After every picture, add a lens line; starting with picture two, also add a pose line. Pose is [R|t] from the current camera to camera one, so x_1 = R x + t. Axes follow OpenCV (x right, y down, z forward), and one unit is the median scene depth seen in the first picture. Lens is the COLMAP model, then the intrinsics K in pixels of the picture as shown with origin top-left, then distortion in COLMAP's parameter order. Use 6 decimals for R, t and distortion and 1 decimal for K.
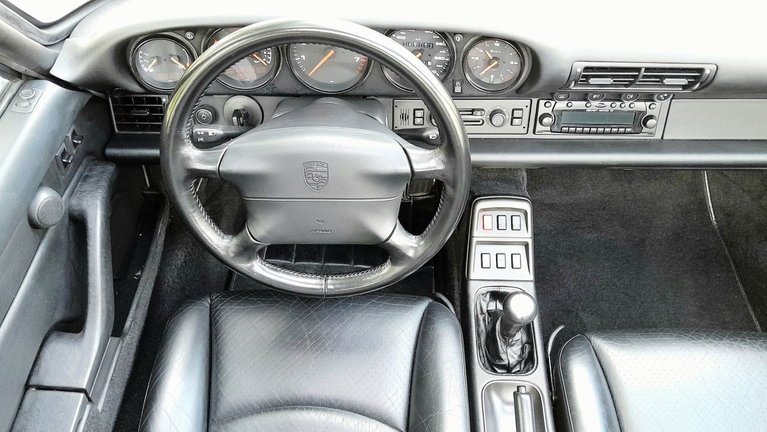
lens RADIAL K [[593.1, 0, 383.5], [0, 593.1, 216.0], [0, 0, 1]] dist [-0.004656, -0.007161]
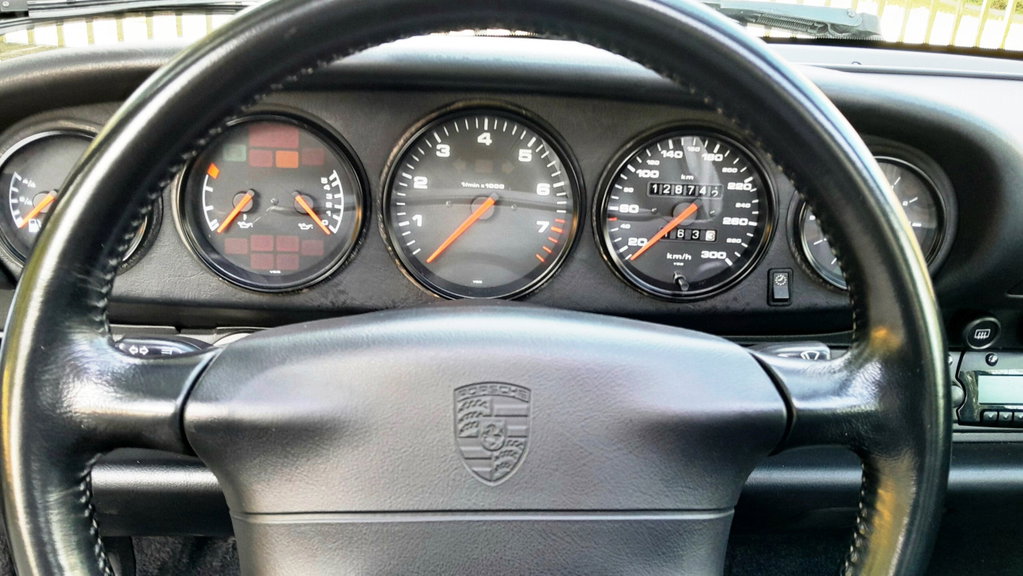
lens RADIAL K [[842.5, 0, 511.5], [0, 842.5, 288.0], [0, 0, 1]] dist [0.004990, 0.002222]
pose [[0.993625, 0.025376, 0.109838, -0.137657], [0.032328, 0.869268, -0.493282, 0.079873], [-0.107997, 0.493688, 0.862907, 0.505470]]
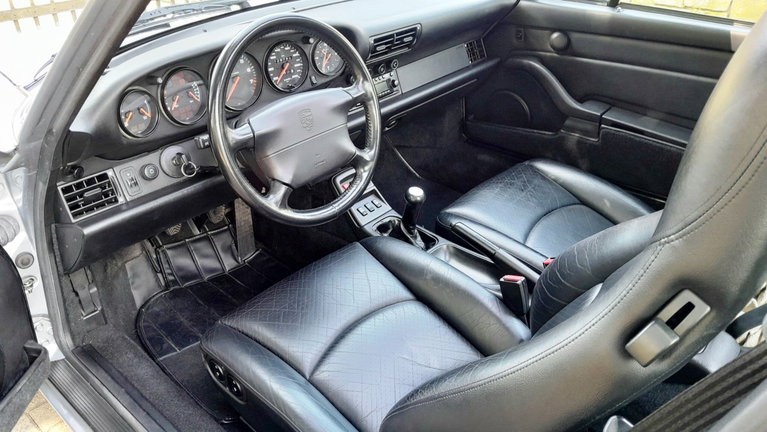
lens RADIAL K [[593.1, 0, 383.5], [0, 593.1, 216.0], [0, 0, 1]] dist [-0.004656, -0.007161]
pose [[0.641616, -0.379960, 0.666302, -0.946284], [0.598074, 0.791721, -0.124436, 0.372687], [-0.480245, 0.478339, 0.735226, -0.055410]]
